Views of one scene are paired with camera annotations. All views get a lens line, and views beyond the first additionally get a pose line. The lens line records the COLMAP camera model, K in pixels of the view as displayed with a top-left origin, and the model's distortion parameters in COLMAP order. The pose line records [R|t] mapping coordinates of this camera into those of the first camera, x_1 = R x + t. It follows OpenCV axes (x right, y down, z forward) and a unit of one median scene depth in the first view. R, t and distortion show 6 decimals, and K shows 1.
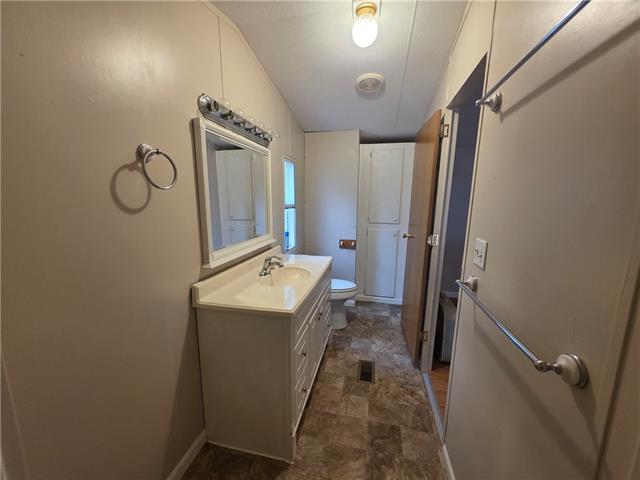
lens RADIAL K [[255.3, 0, 320.0], [0, 255.3, 240.0], [0, 0, 1]] dist [-0.000424, -0.000083]
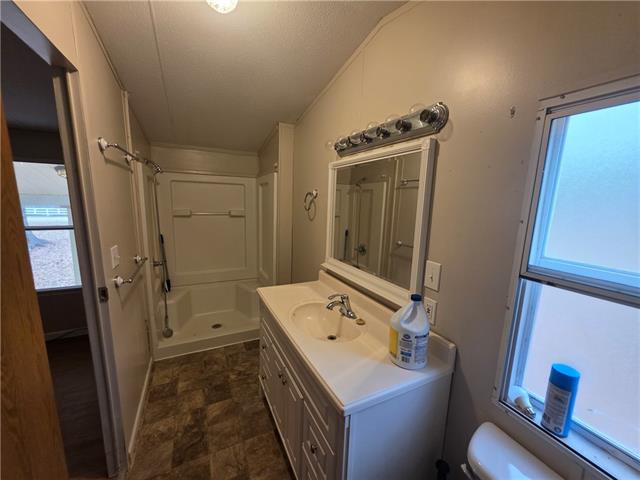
lens RADIAL K [[255.3, 0, 320.0], [0, 255.3, 240.0], [0, 0, 1]] dist [-0.000424, -0.000083]
pose [[-0.780495, 0.068441, -0.621404, 0.406971], [-0.139777, 0.949721, 0.280163, -0.368897], [0.609336, 0.305524, -0.731686, 1.728213]]
